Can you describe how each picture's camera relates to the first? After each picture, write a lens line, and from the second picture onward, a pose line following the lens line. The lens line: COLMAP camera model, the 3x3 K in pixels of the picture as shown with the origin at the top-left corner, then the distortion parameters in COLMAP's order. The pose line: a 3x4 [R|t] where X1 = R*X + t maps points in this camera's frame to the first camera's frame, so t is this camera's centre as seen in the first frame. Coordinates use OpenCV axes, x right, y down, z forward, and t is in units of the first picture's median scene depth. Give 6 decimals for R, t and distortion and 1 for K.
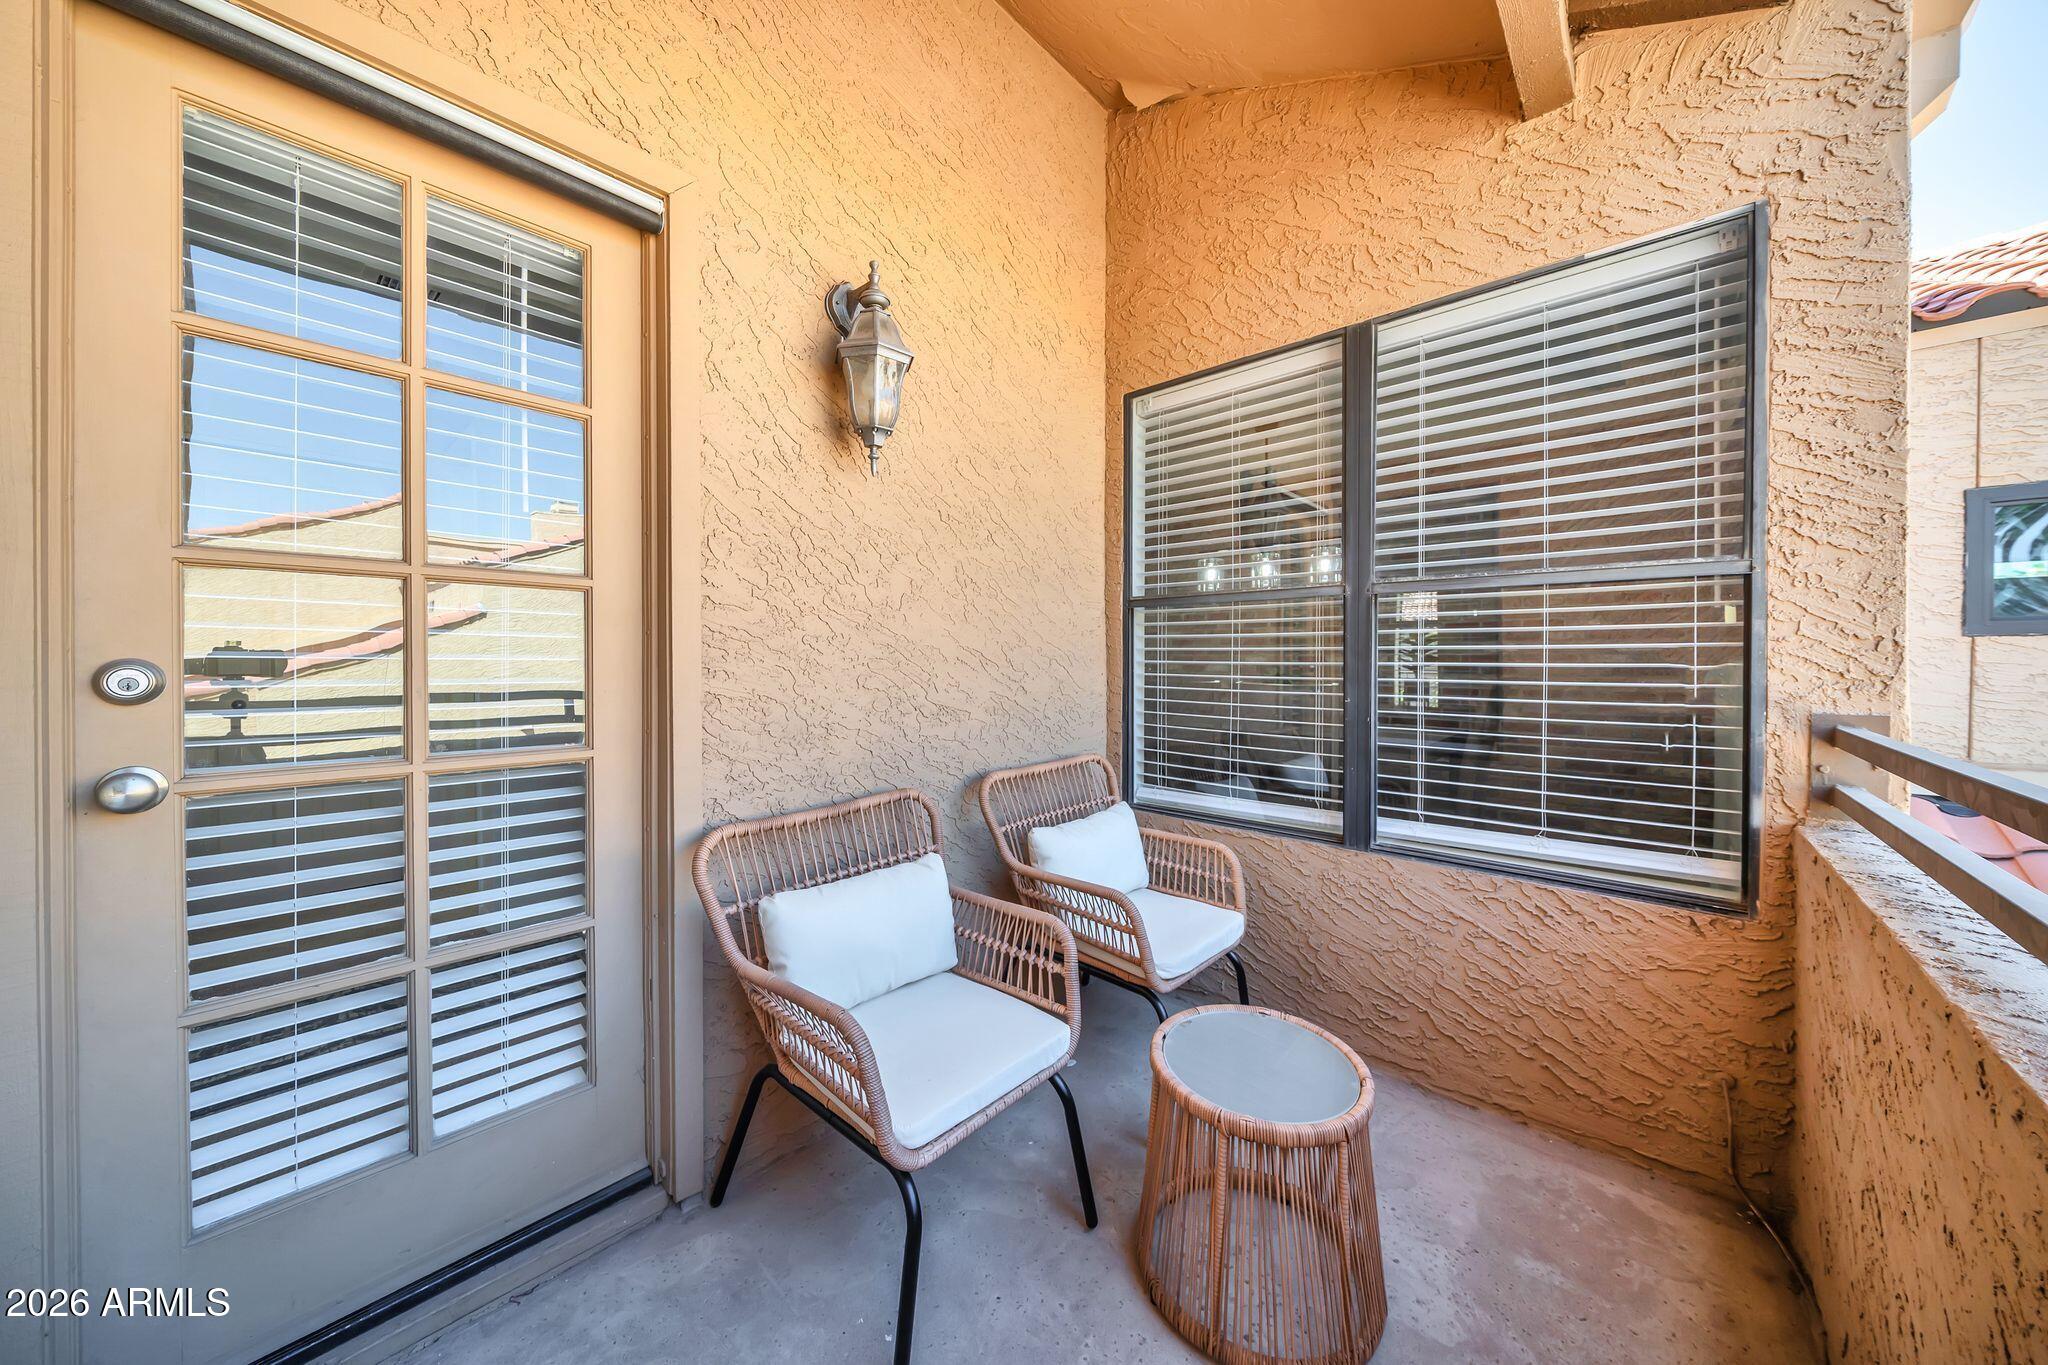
lens RADIAL K [[714.5, 0, 1083.3], [0, 714.5, 656.0], [0, 0, 1]] dist [-0.013056, 0.001534]
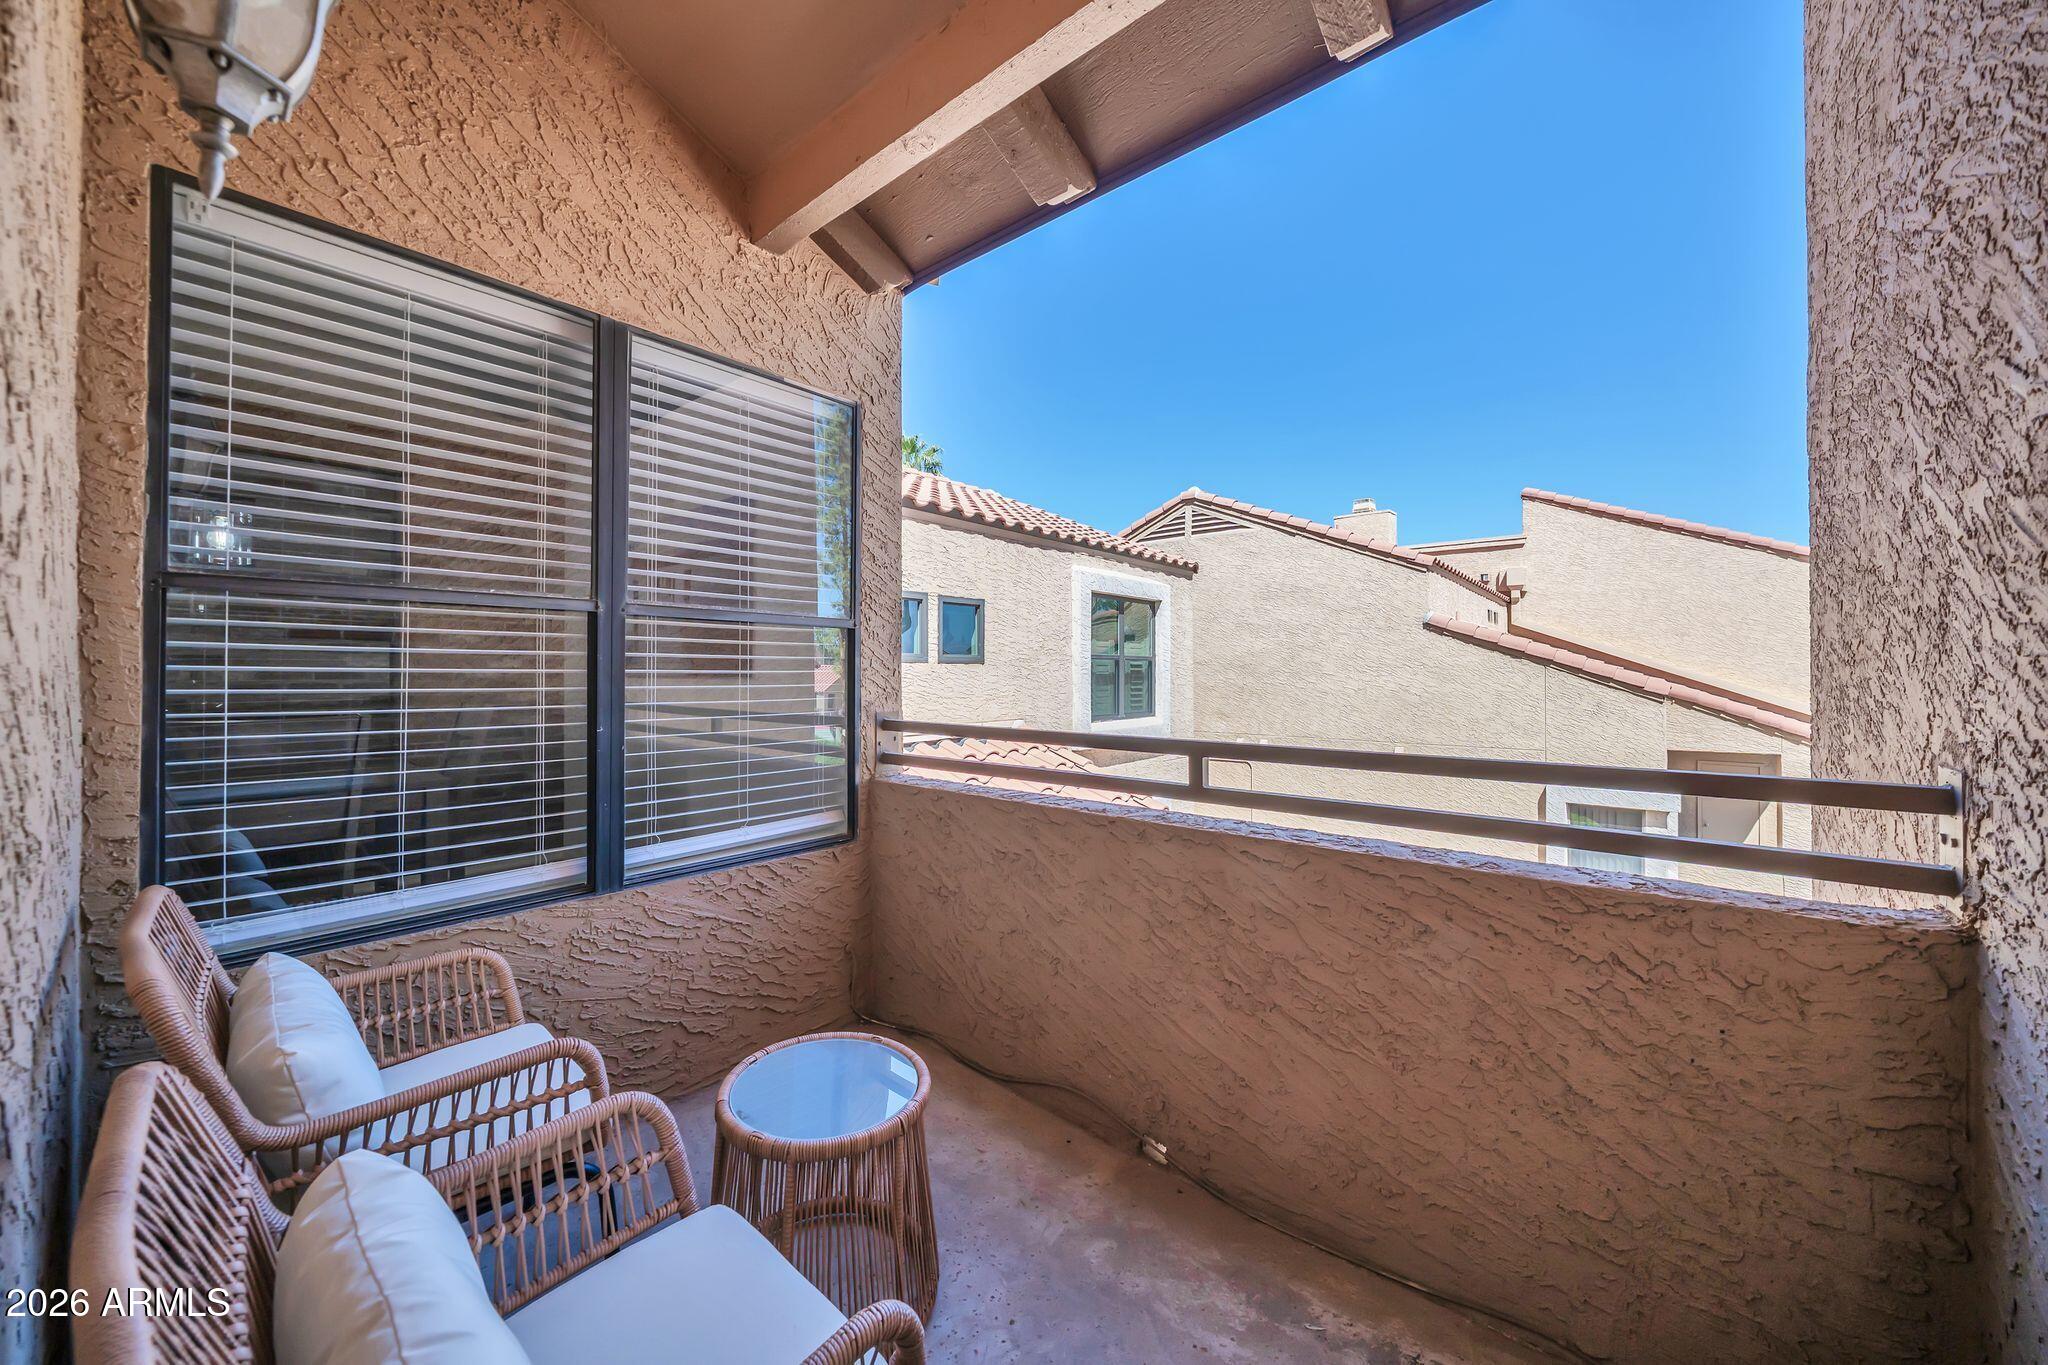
lens RADIAL K [[714.5, 0, 1026.8], [0, 714.5, 672.3], [0, 0, 1]] dist [-0.013056, 0.001534]
pose [[-0.006781, 0.008770, 0.999939, -0.537808], [0.003264, 0.999956, -0.008748, -0.000161], [-0.999972, 0.003204, -0.006809, 0.475240]]
